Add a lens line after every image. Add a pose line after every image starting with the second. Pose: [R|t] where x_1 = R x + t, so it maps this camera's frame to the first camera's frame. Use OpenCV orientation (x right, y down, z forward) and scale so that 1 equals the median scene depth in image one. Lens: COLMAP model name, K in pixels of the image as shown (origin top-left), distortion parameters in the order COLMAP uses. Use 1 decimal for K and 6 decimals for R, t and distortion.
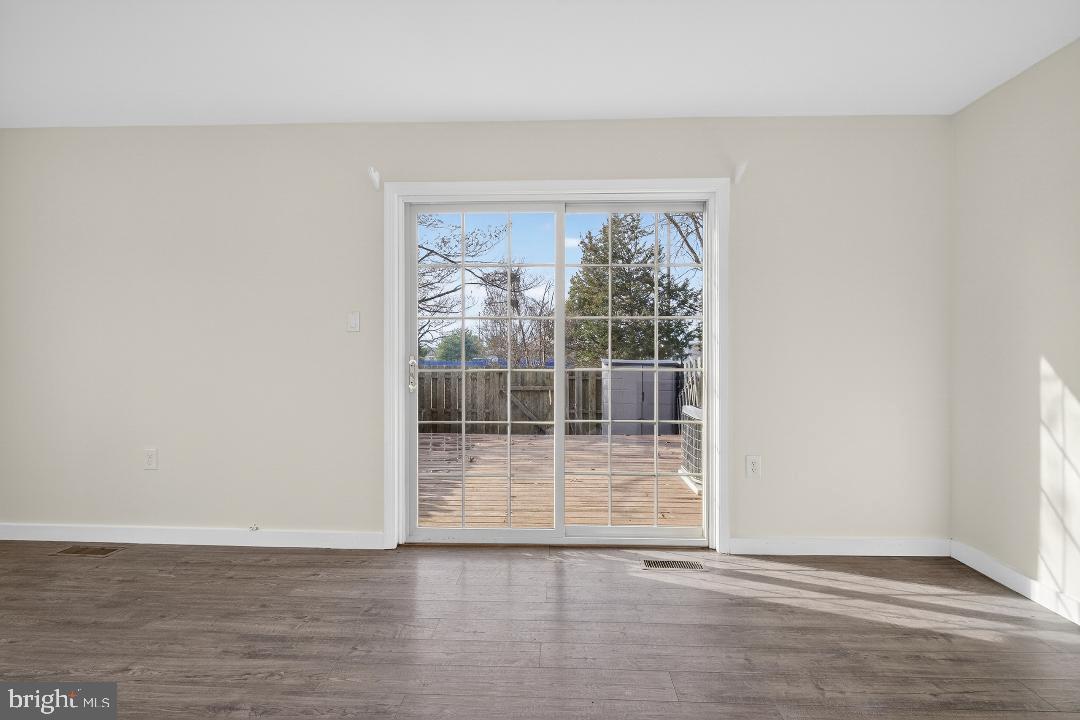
lens RADIAL K [[497.7, 0, 547.2], [0, 497.7, 354.5], [0, 0, 1]] dist [-0.001120, -0.005909]
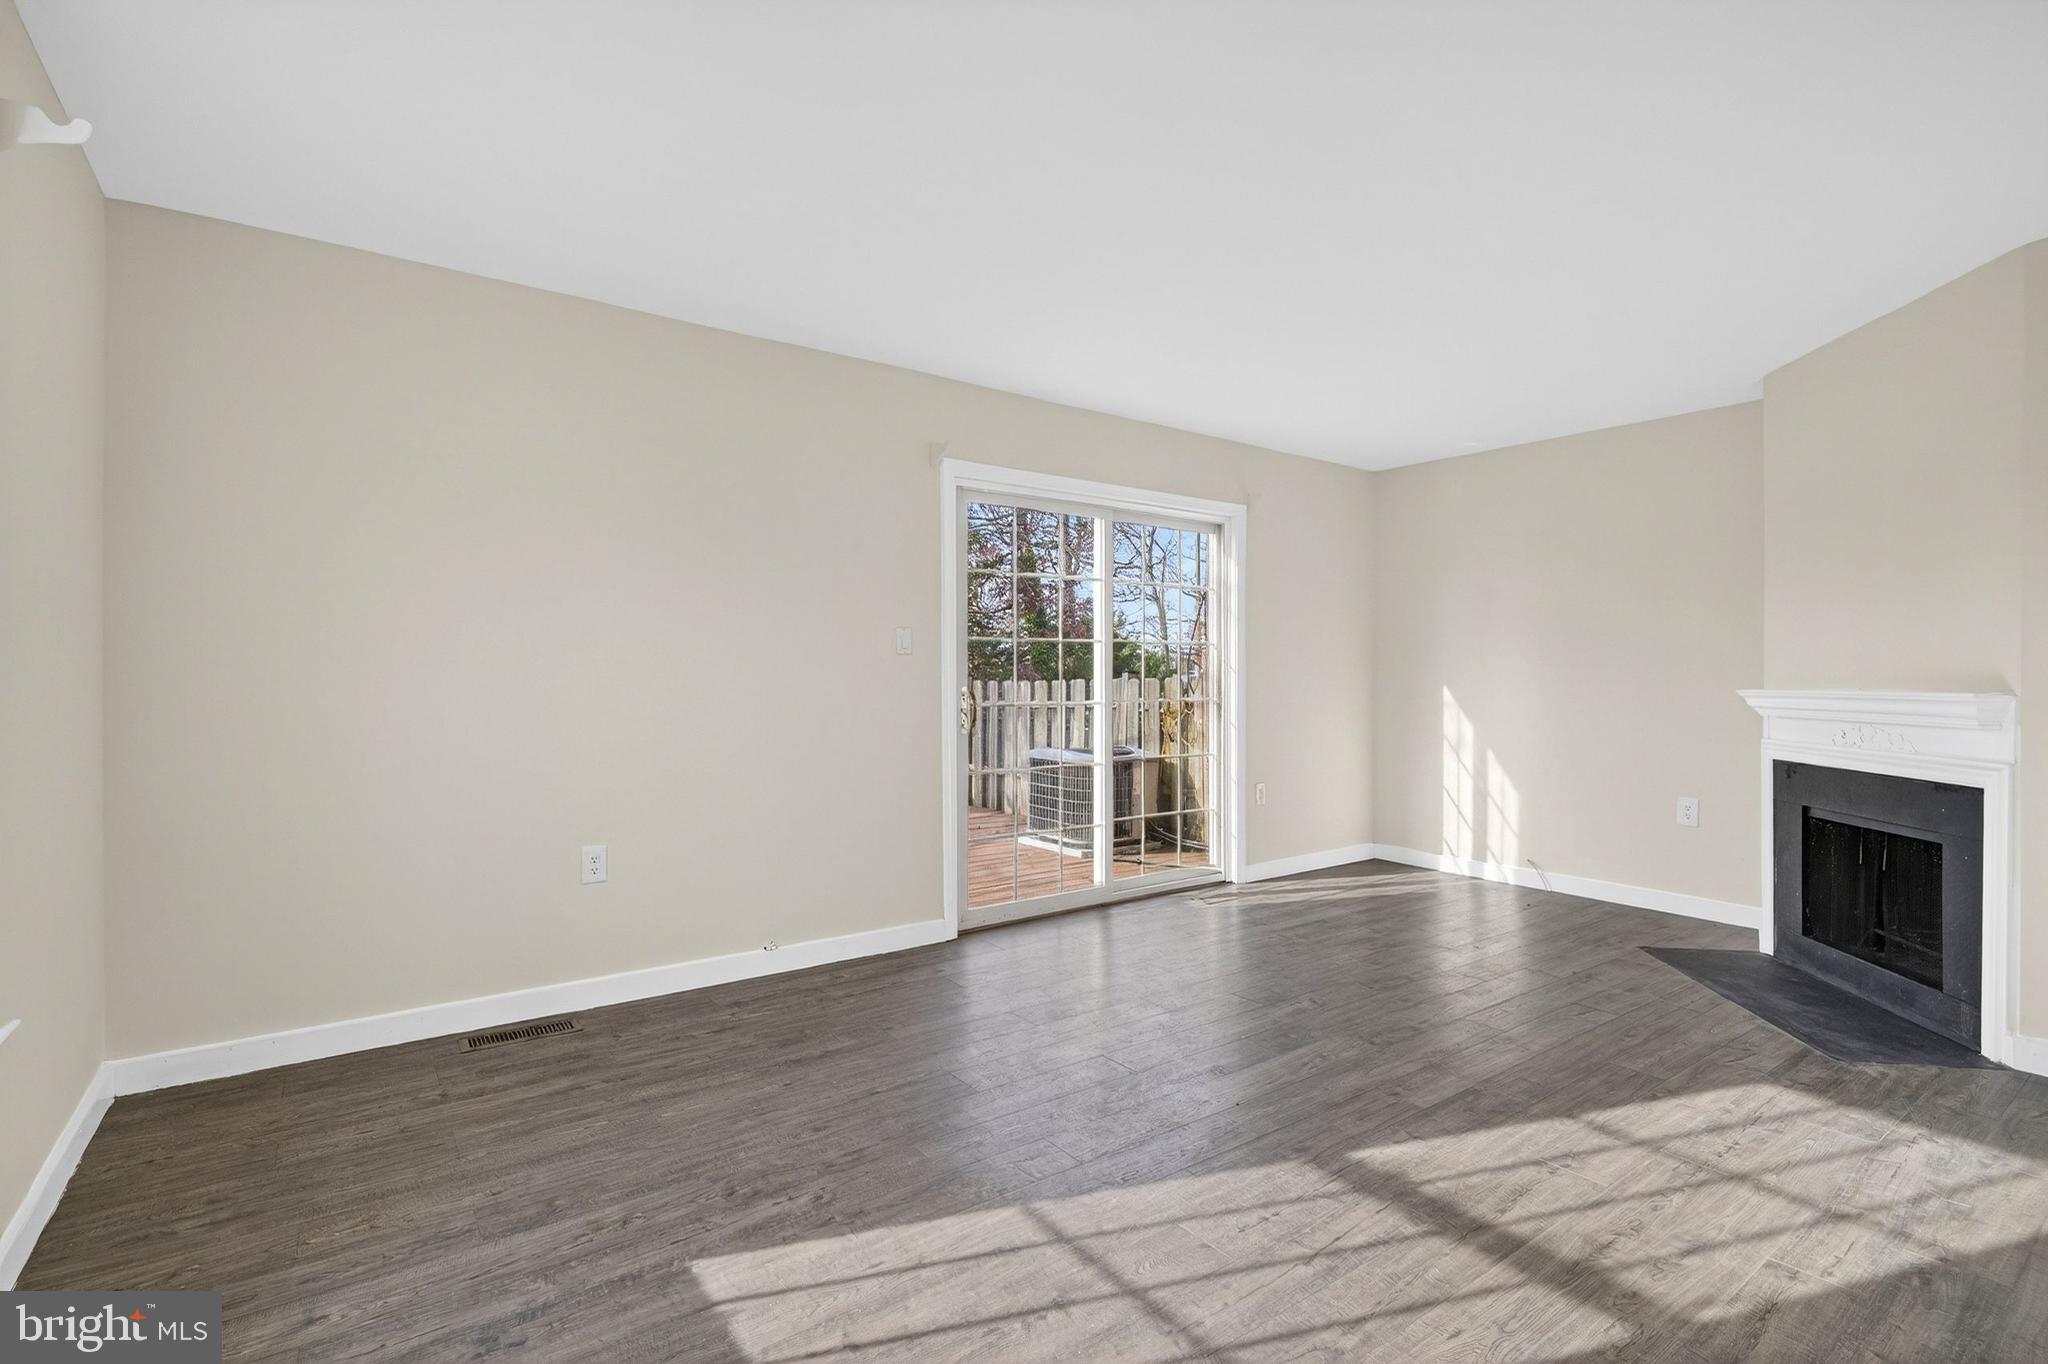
lens RADIAL K [[943.8, 0, 1037.6], [0, 943.8, 671.6], [0, 0, 1]] dist [-0.001120, -0.005909]
pose [[0.781595, 0.002781, 0.623780, -1.112611], [0.002350, 0.999970, -0.007403, -0.008555], [-0.623782, 0.007252, 0.781565, -0.213859]]
